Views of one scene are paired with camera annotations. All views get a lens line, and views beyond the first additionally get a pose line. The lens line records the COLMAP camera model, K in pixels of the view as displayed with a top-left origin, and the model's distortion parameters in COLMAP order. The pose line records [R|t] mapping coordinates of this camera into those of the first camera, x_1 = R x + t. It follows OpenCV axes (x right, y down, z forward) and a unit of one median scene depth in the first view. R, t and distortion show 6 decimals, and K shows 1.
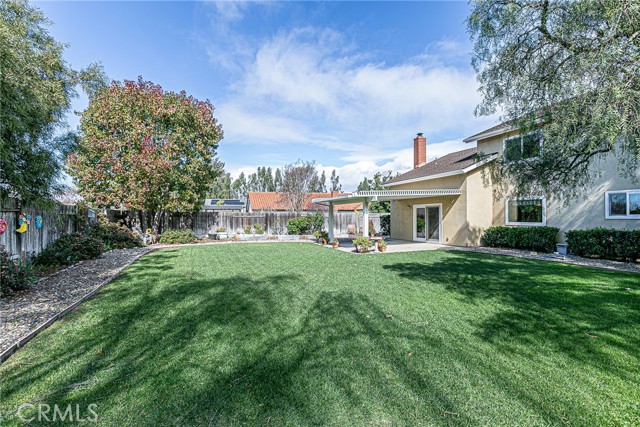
lens RADIAL K [[317.1, 0, 322.1], [0, 317.1, 215.5], [0, 0, 1]] dist [-0.004545, -0.000376]
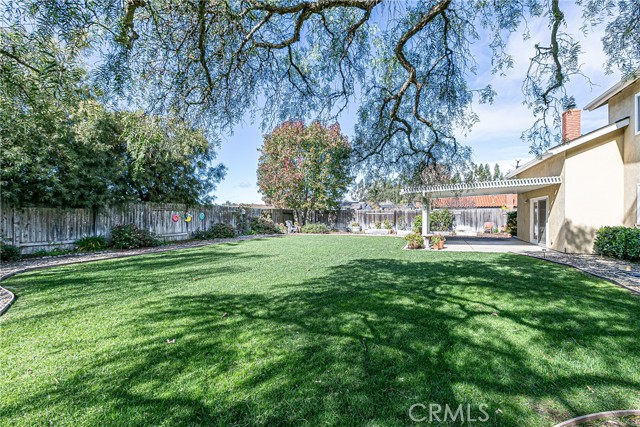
lens RADIAL K [[287.0, 0, 320.5], [0, 287.0, 215.3], [0, 0, 1]] dist [-0.014810, -0.000300]
pose [[0.751998, 0.002071, -0.659162, 0.316934], [0.001669, 0.999986, 0.005045, 0.004128], [0.659163, -0.004894, 0.751984, 0.083647]]
